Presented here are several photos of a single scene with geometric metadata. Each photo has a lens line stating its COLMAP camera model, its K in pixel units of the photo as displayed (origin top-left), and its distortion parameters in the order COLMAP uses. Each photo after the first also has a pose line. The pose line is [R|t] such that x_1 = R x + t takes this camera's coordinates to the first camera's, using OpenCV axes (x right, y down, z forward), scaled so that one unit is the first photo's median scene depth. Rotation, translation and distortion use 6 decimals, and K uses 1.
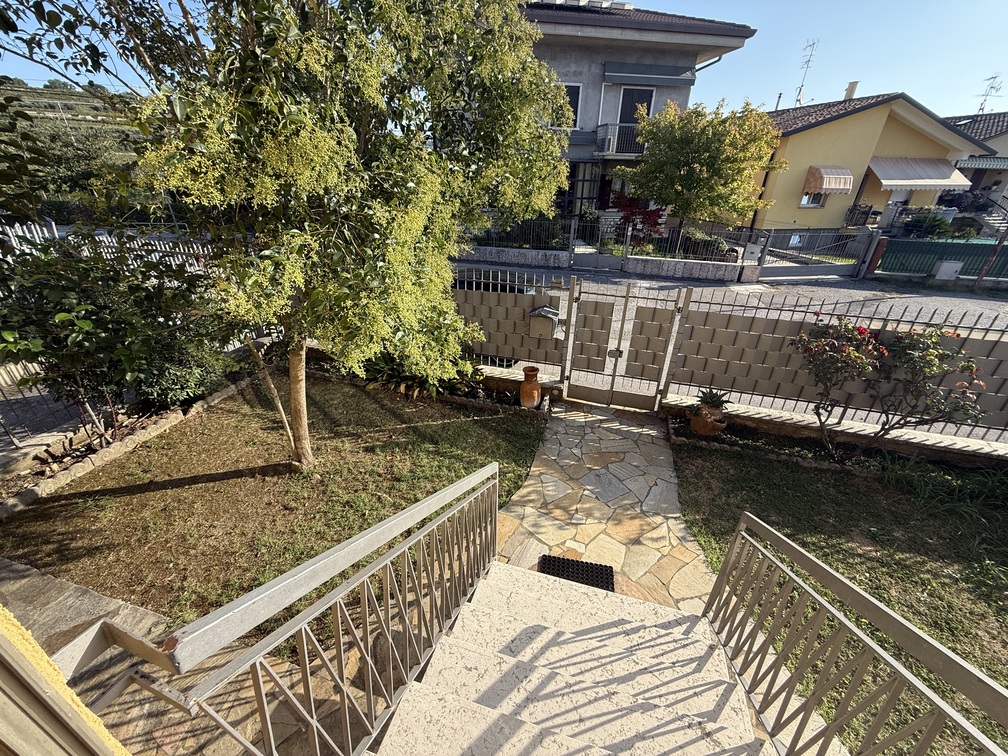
lens RADIAL K [[401.6, 0, 500.1], [0, 401.6, 377.1], [0, 0, 1]] dist [-0.000887, 0.000363]
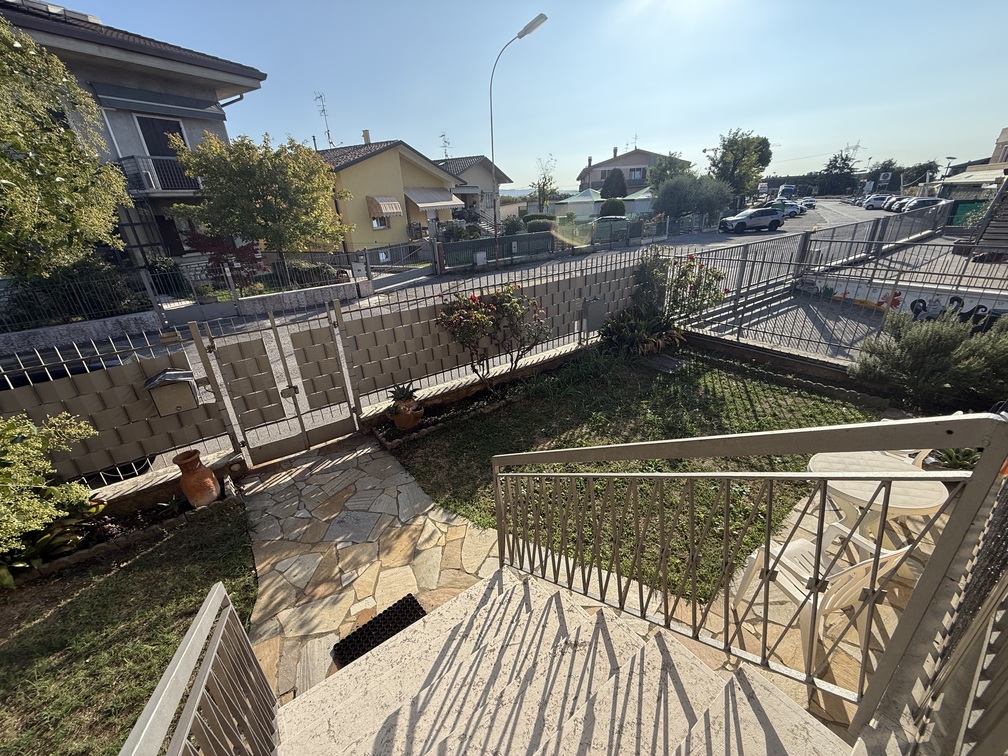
lens RADIAL K [[401.6, 0, 501.9], [0, 401.6, 377.5], [0, 0, 1]] dist [-0.000887, 0.000363]
pose [[0.612341, -0.359666, 0.704045, -0.032161], [0.413783, 0.904616, 0.102242, 0.014057], [-0.673663, 0.228714, 0.702757, 0.063558]]
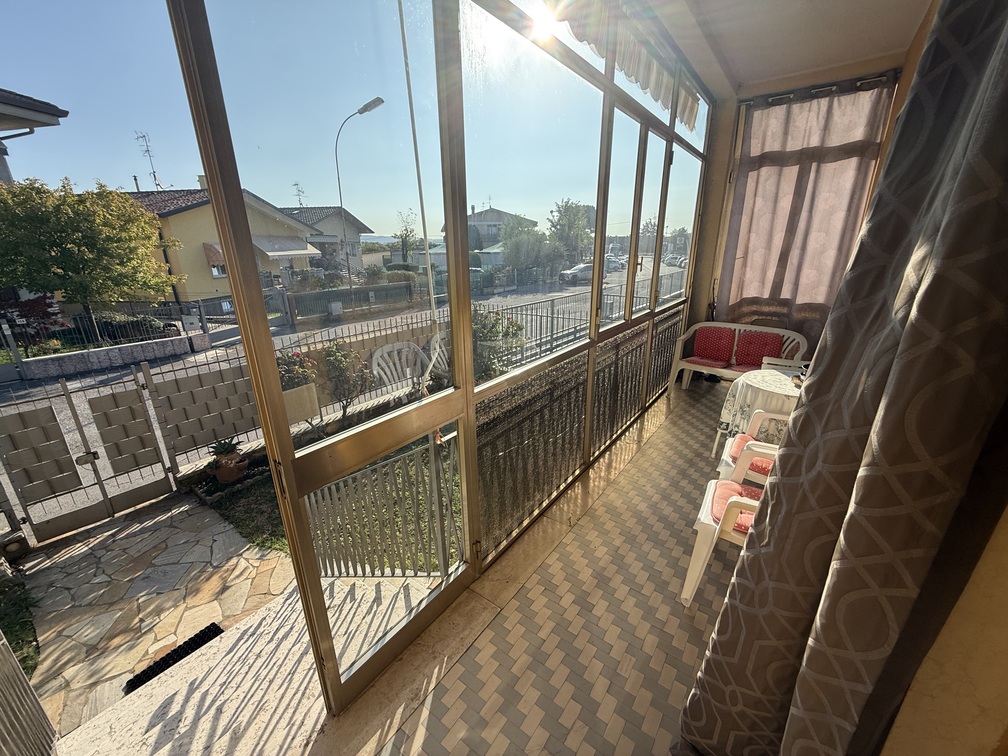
lens RADIAL K [[401.6, 0, 501.7], [0, 401.6, 377.2], [0, 0, 1]] dist [-0.000887, 0.000363]
pose [[0.352160, -0.312706, 0.882155, -0.095482], [0.446418, 0.884531, 0.135337, 0.063242], [-0.822614, 0.346150, 0.451094, -0.159216]]
